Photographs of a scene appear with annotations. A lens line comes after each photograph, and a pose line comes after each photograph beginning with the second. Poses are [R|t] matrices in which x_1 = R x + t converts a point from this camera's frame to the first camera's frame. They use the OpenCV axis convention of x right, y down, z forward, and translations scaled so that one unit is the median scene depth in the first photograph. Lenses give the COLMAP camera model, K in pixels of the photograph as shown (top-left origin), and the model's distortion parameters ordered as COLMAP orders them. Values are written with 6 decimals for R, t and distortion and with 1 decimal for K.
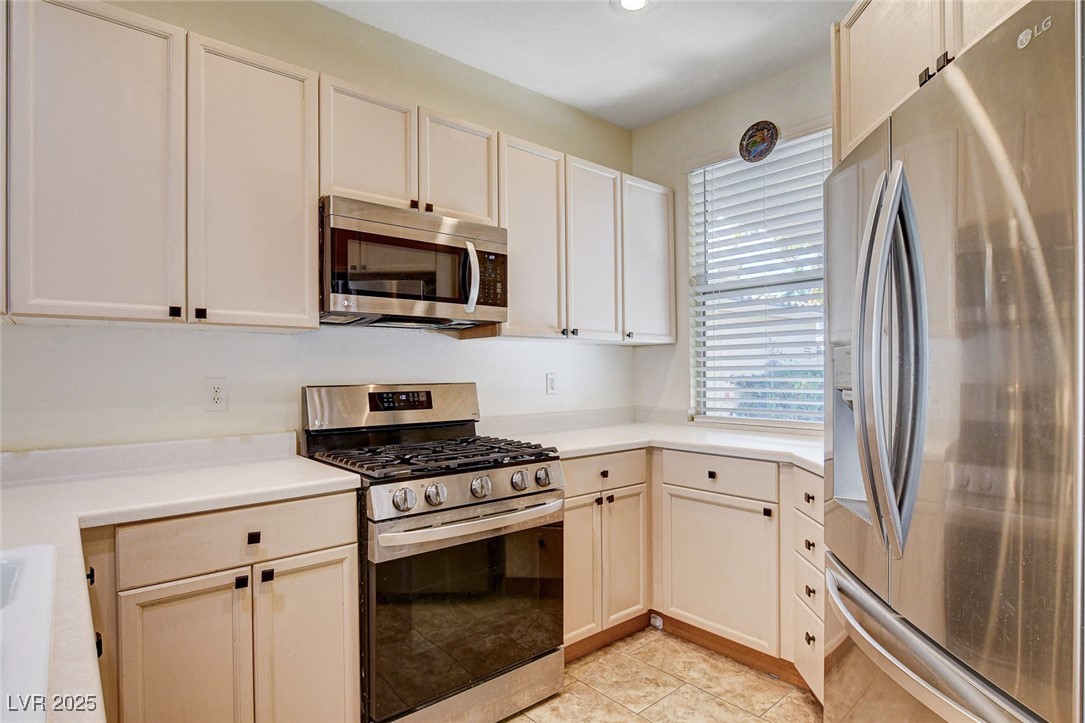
lens RADIAL K [[570.2, 0, 540.7], [0, 570.2, 367.8], [0, 0, 1]] dist [-0.018993, 0.001005]
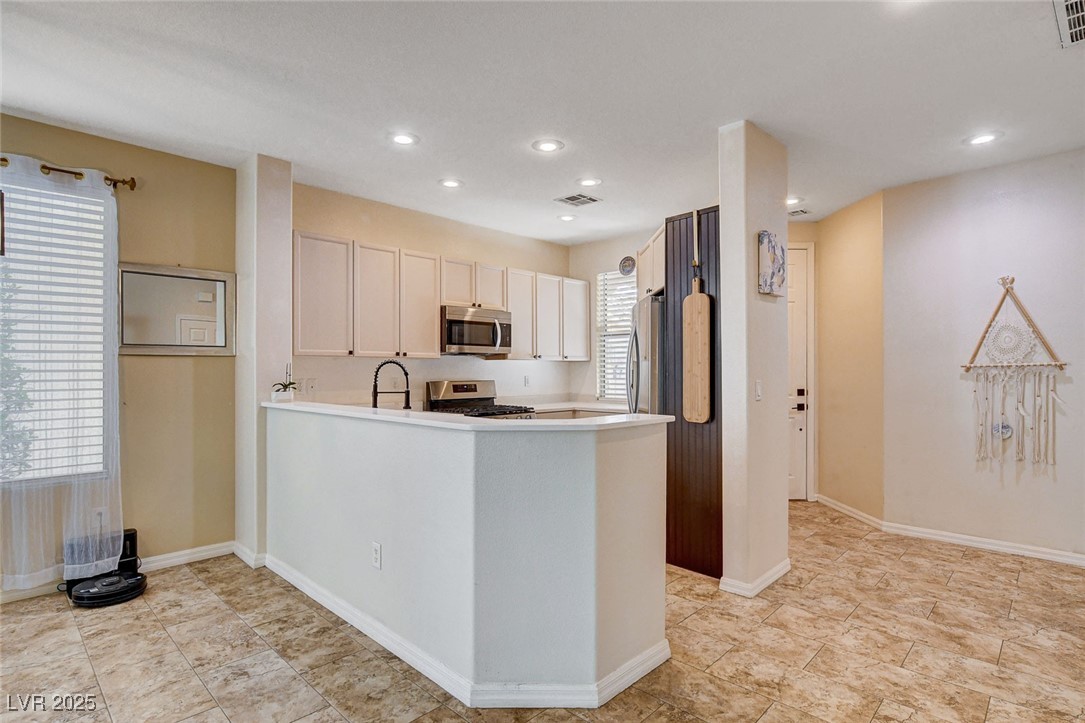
lens RADIAL K [[546.0, 0, 541.9], [0, 546.0, 368.3], [0, 0, 1]] dist [-0.011631, 0.001370]
pose [[0.996083, 0.004610, 0.088304, -0.131380], [-0.004790, 0.999987, 0.001832, -0.027473], [-0.088295, -0.002248, 0.996092, -1.200953]]
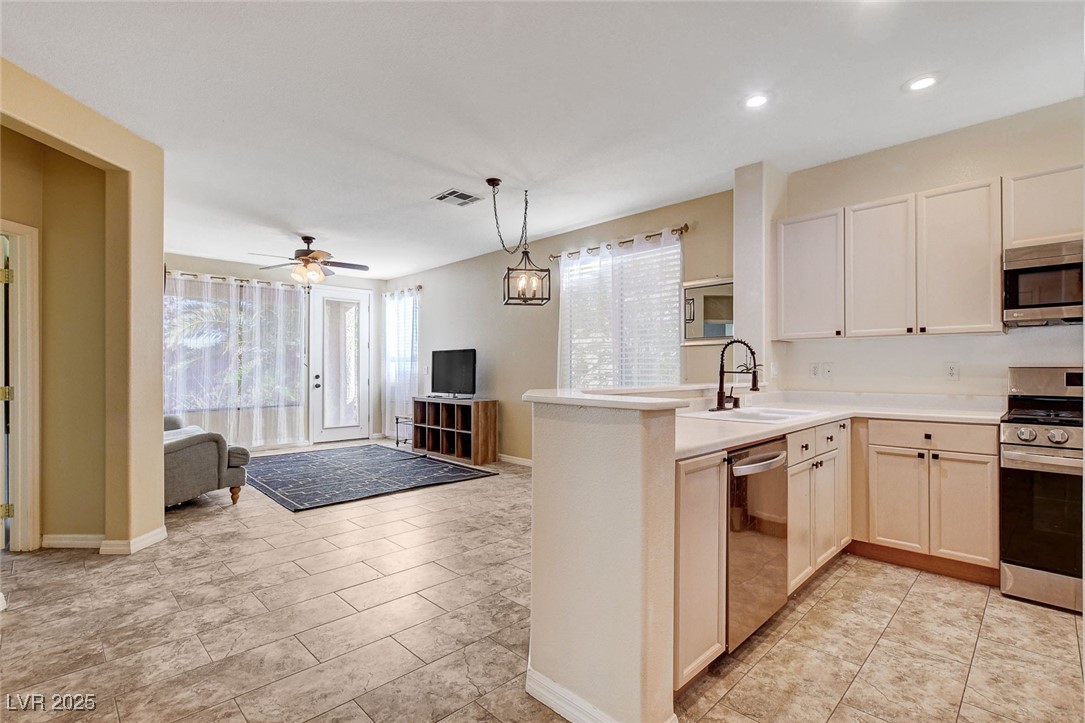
lens RADIAL K [[505.6, 0, 541.2], [0, 505.6, 367.7], [0, 0, 1]] dist [-0.006964, -0.000053]
pose [[0.065498, 0.003876, -0.997845, 0.818630], [0.005581, 0.999975, 0.004251, 0.018476], [0.997837, -0.005847, 0.065475, -0.358674]]
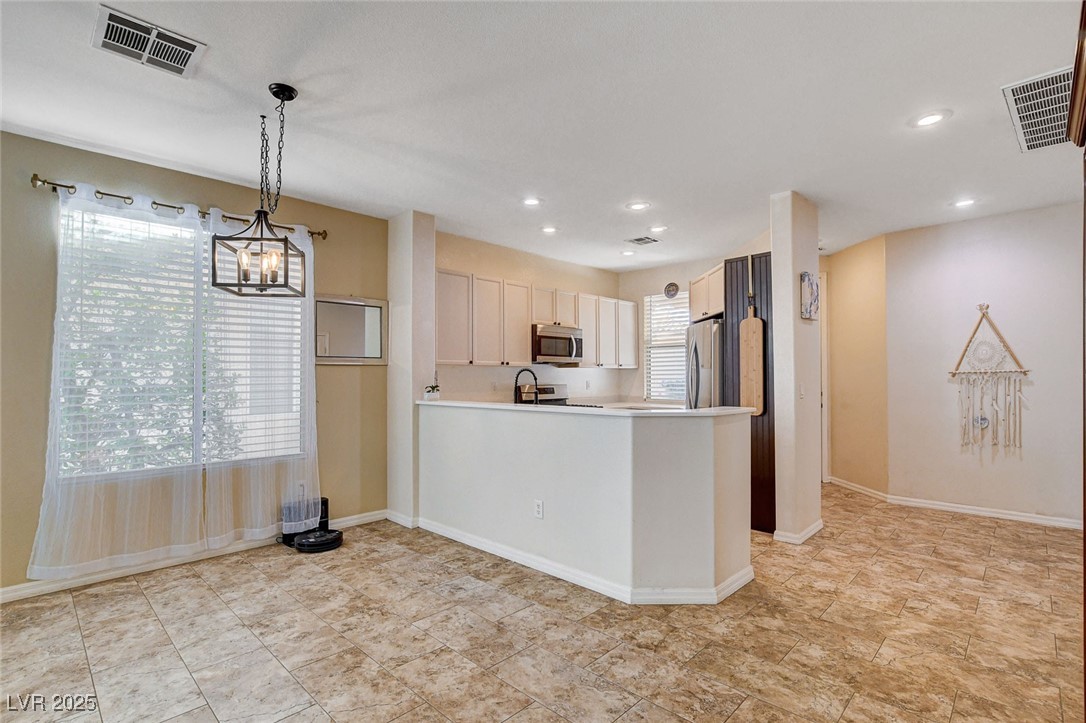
lens RADIAL K [[513.2, 0, 543.3], [0, 513.2, 368.0], [0, 0, 1]] dist [-0.016621, 0.000673]
pose [[0.995866, 0.004807, 0.090708, -0.486852], [-0.003772, 0.999926, -0.011571, -0.025169], [-0.090757, 0.011181, 0.995810, -1.516588]]
